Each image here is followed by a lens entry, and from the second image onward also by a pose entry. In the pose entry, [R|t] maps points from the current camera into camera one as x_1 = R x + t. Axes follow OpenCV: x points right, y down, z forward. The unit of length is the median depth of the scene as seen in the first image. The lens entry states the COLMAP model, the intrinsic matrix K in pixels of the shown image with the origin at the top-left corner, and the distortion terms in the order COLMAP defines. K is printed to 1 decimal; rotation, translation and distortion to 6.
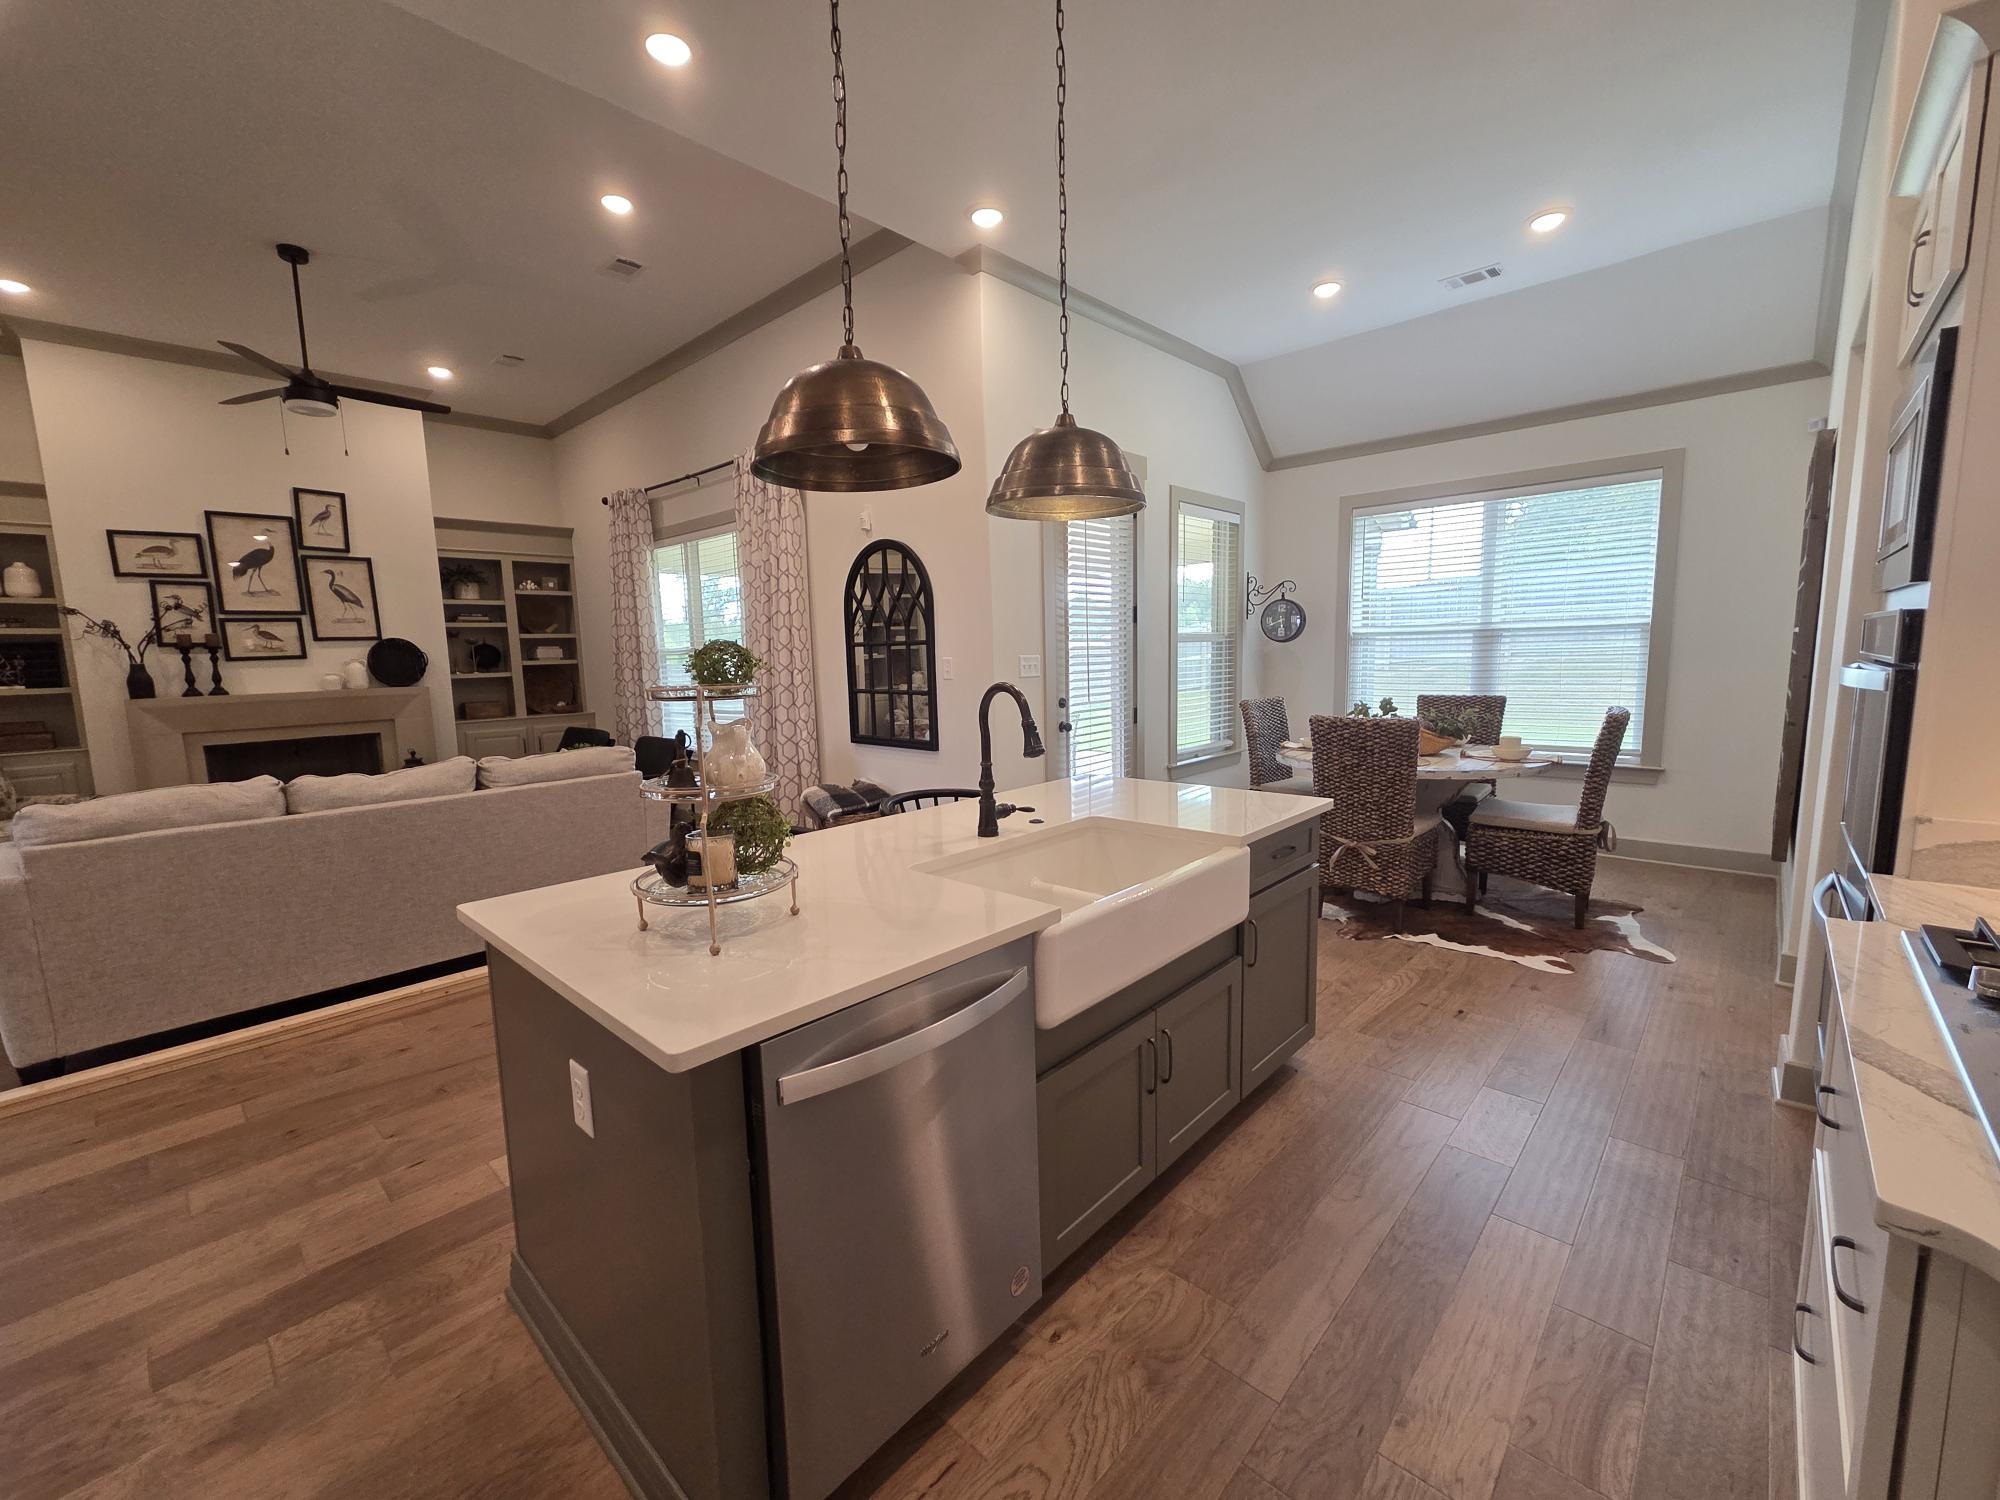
lens RADIAL K [[818.7, 0, 990.8], [0, 818.7, 754.1], [0, 0, 1]] dist [0.003219, 0.000375]
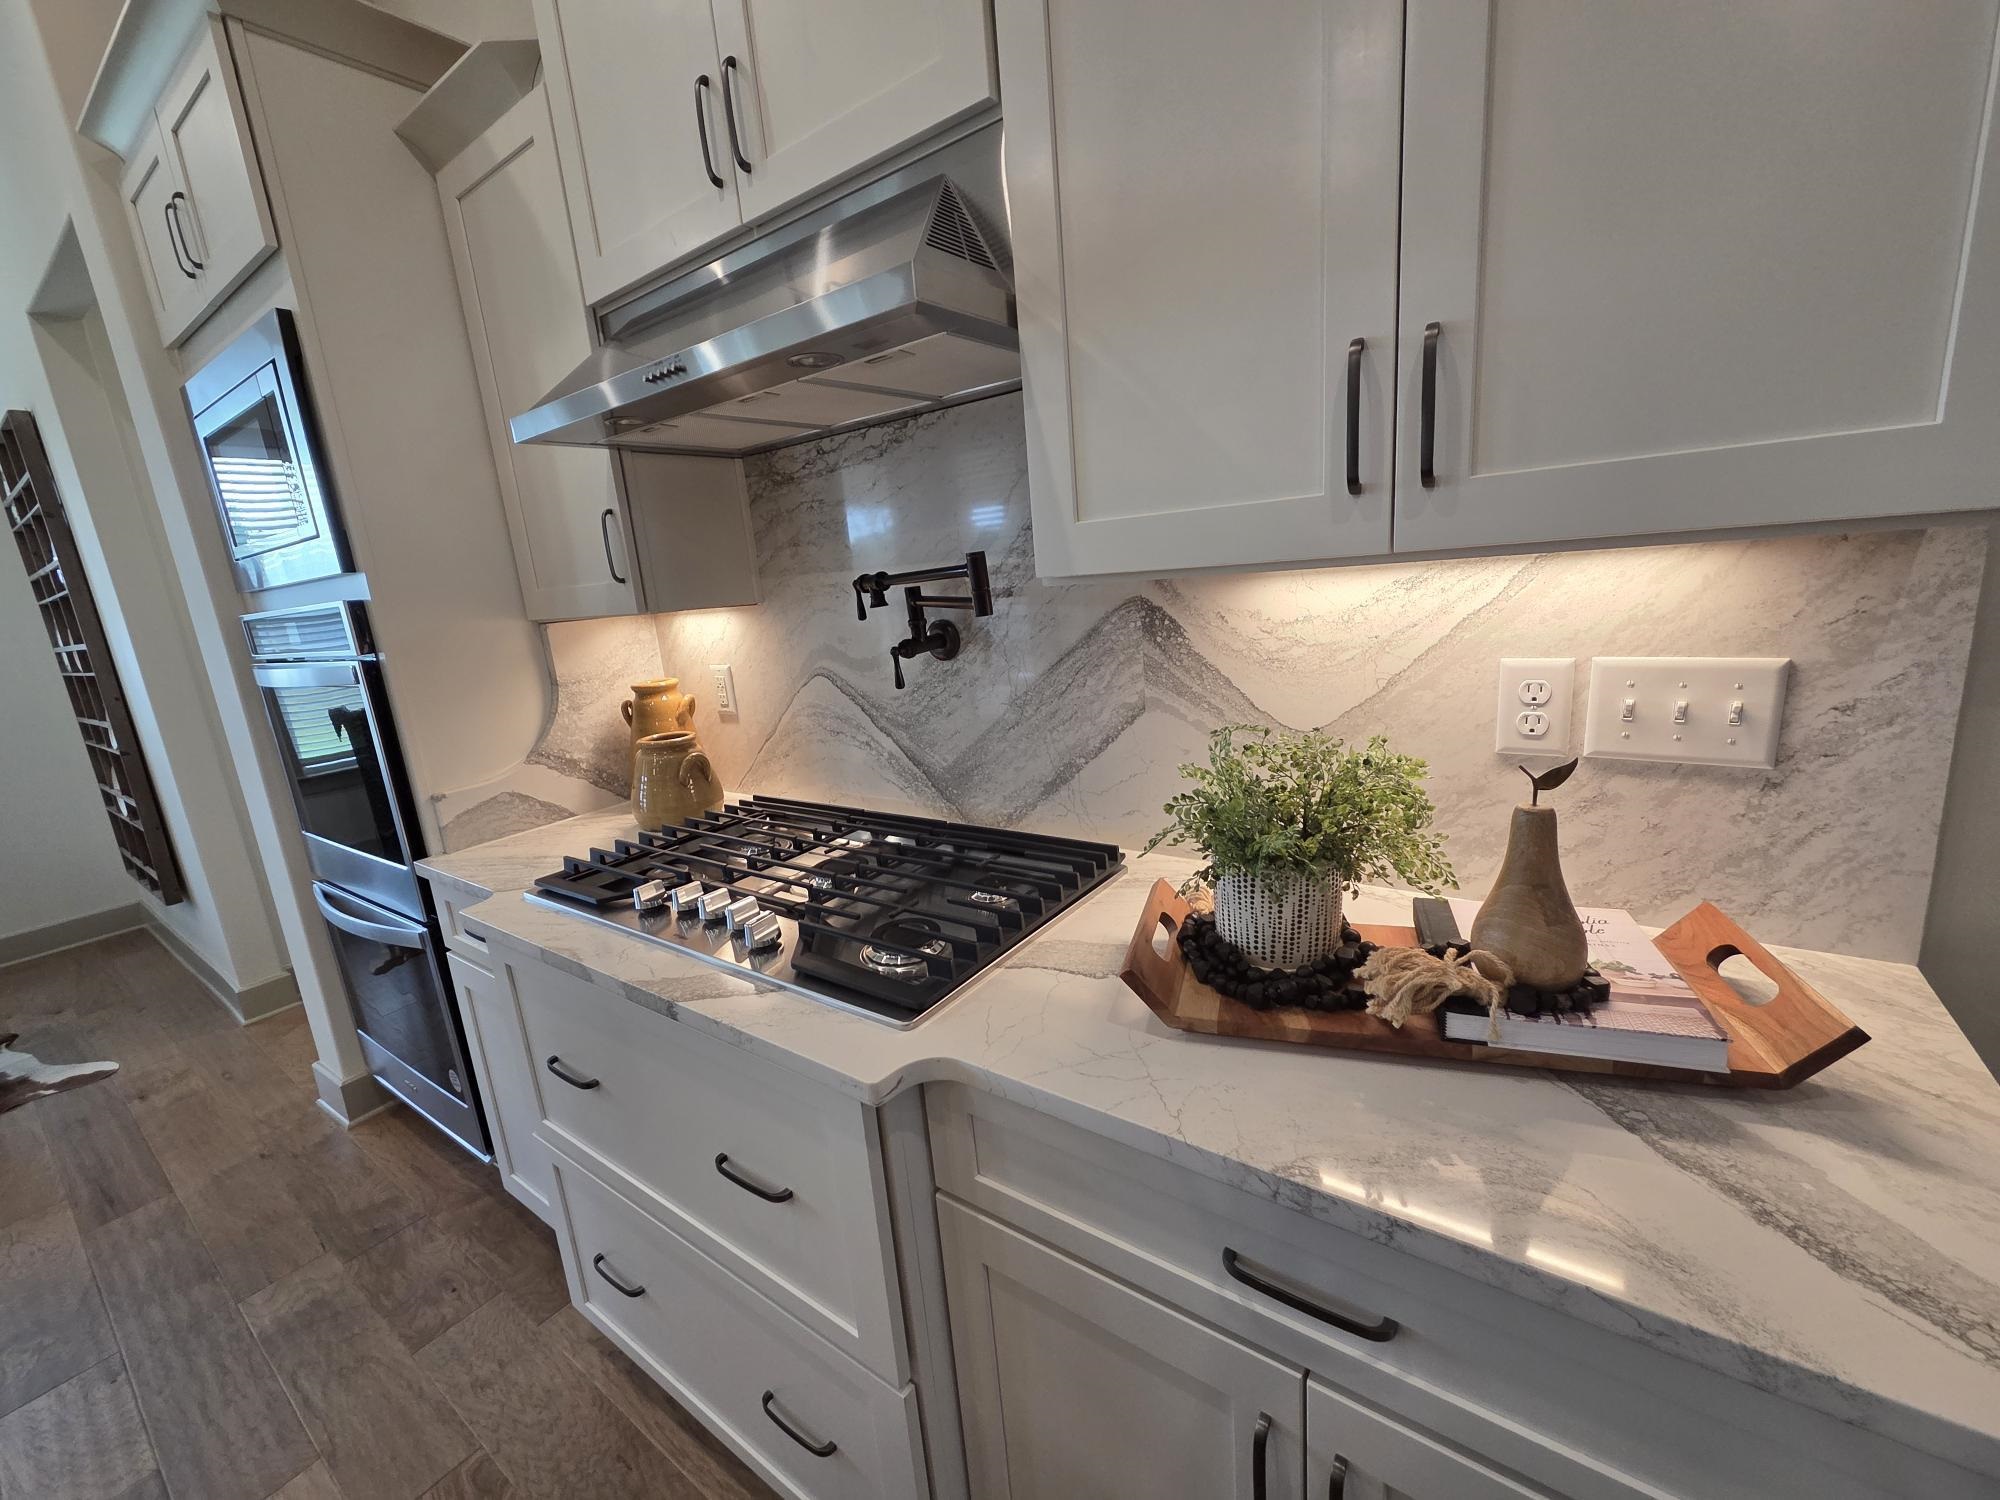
lens RADIAL K [[818.7, 0, 1004.8], [0, 818.7, 748.7], [0, 0, 1]] dist [0.003219, 0.000375]
pose [[-0.124200, -0.178670, 0.976039, 0.008608], [0.215325, 0.955361, 0.202285, -0.013322], [-0.968612, 0.235290, -0.080184, 0.132137]]
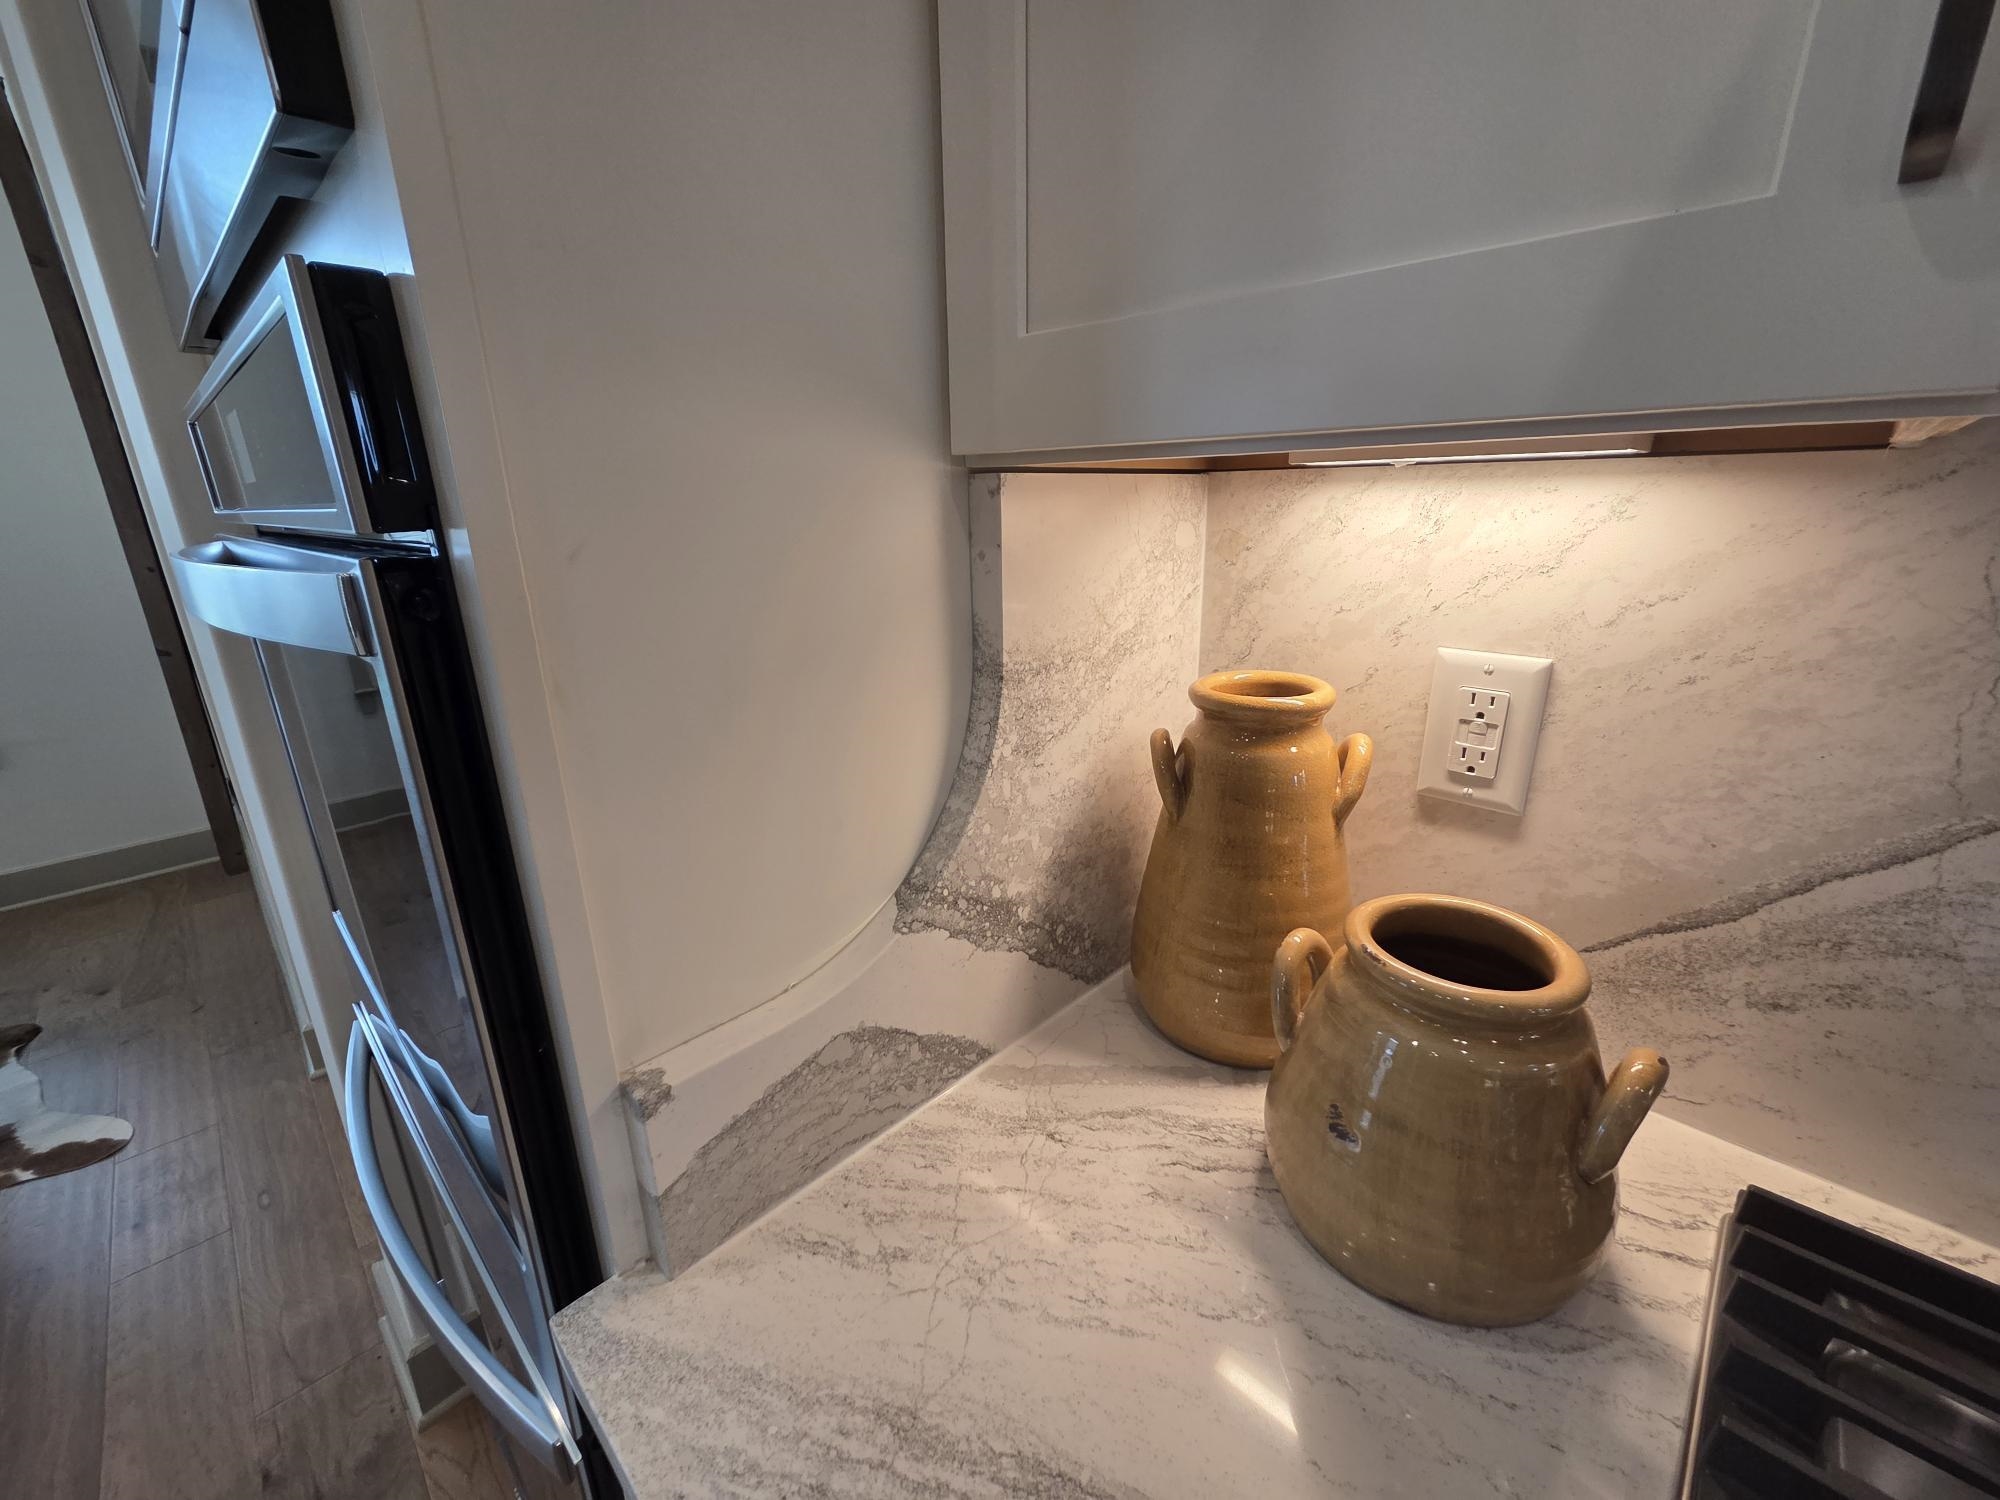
lens RADIAL K [[818.7, 0, 1002.7], [0, 818.7, 751.9], [0, 0, 1]] dist [0.003219, 0.000375]
pose [[0.022311, -0.276921, 0.960634, 0.326510], [0.145124, 0.951593, 0.270944, -0.033125], [-0.989162, 0.133366, 0.061419, 0.307311]]
